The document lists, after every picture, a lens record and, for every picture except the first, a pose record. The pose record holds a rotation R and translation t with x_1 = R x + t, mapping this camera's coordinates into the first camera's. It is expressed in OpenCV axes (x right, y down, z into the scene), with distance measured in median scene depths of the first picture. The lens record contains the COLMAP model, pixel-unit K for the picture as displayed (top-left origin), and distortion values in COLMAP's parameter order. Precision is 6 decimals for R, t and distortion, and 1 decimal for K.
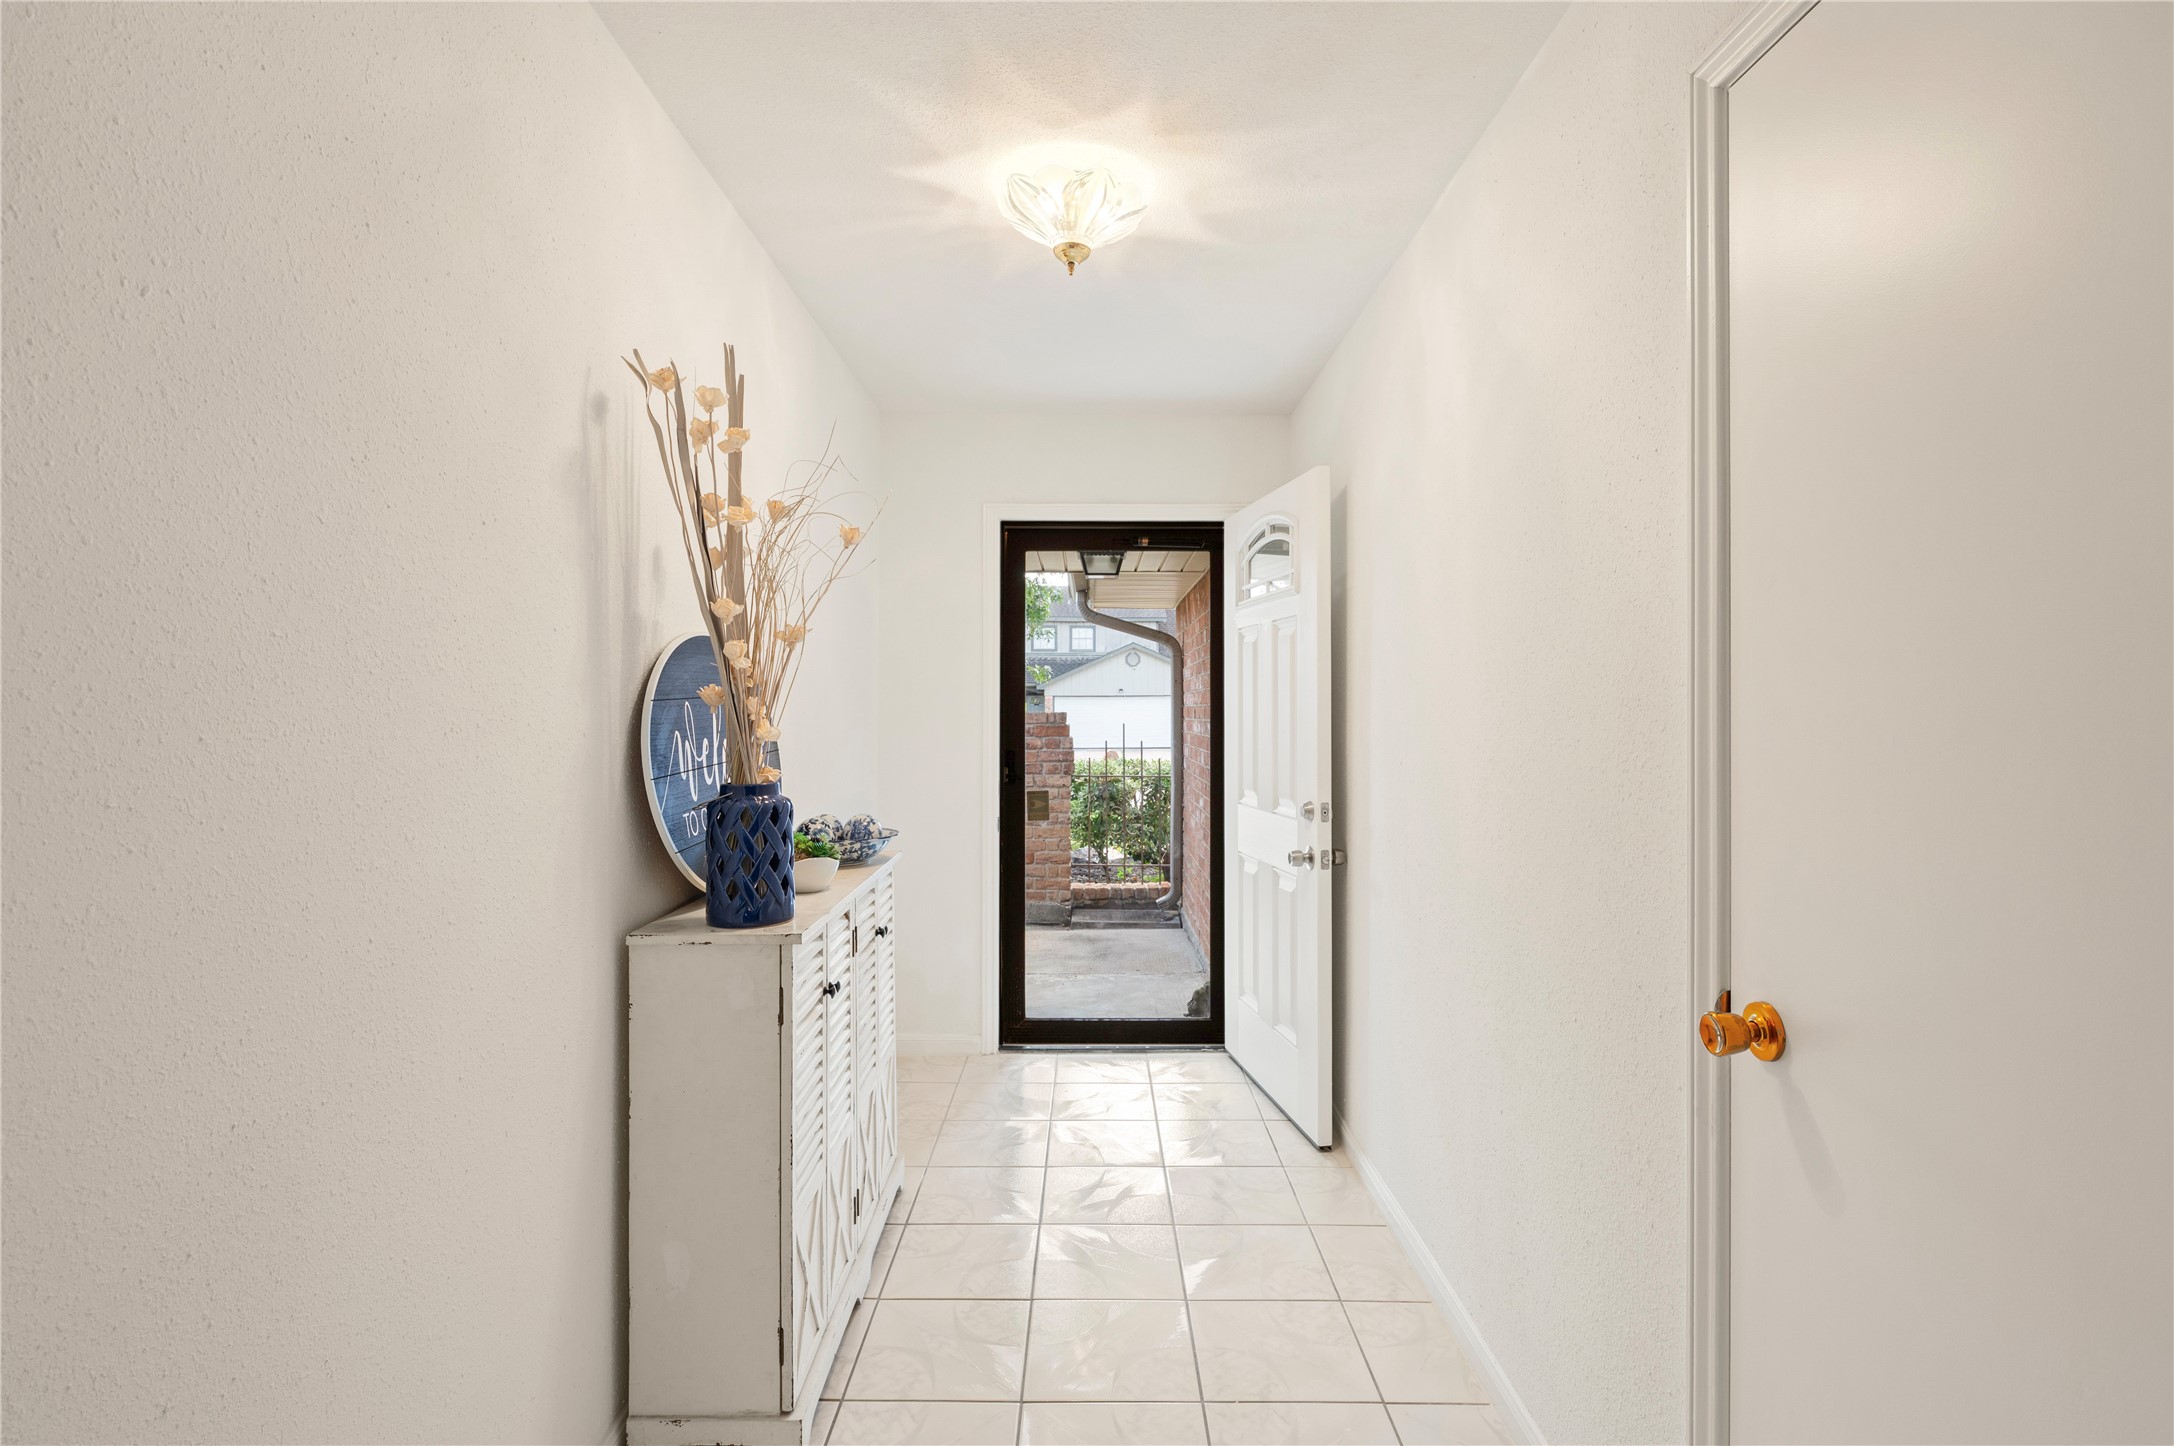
lens RADIAL K [[1008.9, 0, 1083.5], [0, 1008.9, 721.1], [0, 0, 1]] dist [-0.005160, -0.000781]
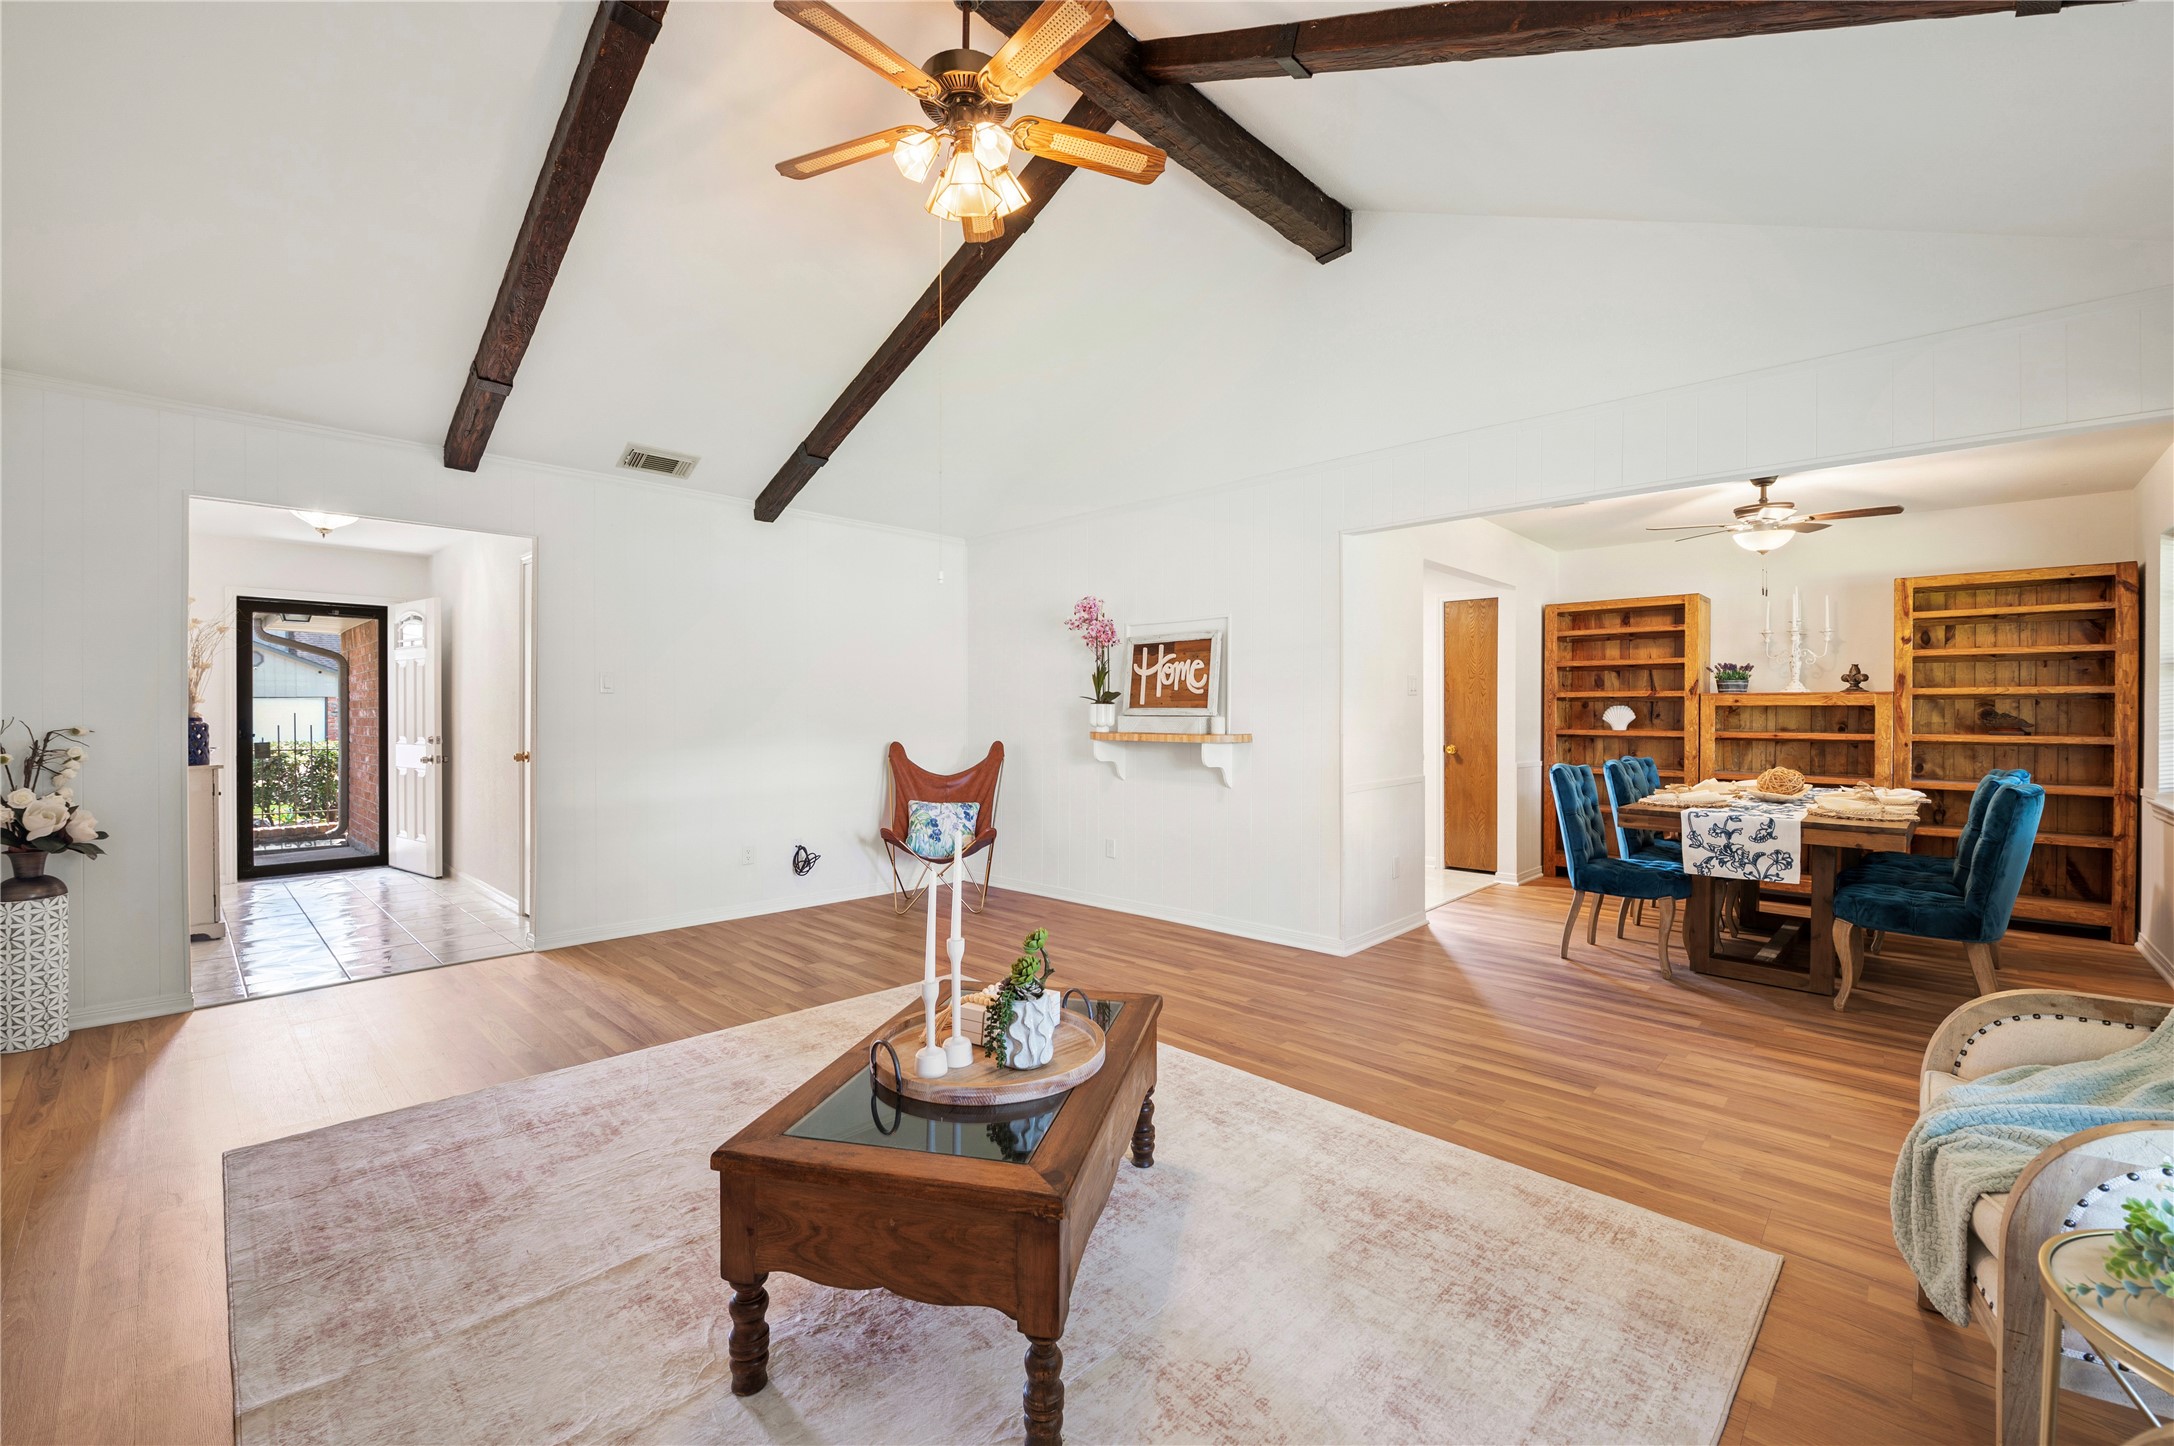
lens RADIAL K [[918.8, 0, 1082.7], [0, 918.8, 717.3], [0, 0, 1]] dist [-0.004470, -0.000307]
pose [[0.695530, 0.004316, 0.718484, -0.208218], [0.001596, 0.999970, -0.007553, 0.037039], [-0.718495, 0.006400, 0.695503, -1.263773]]
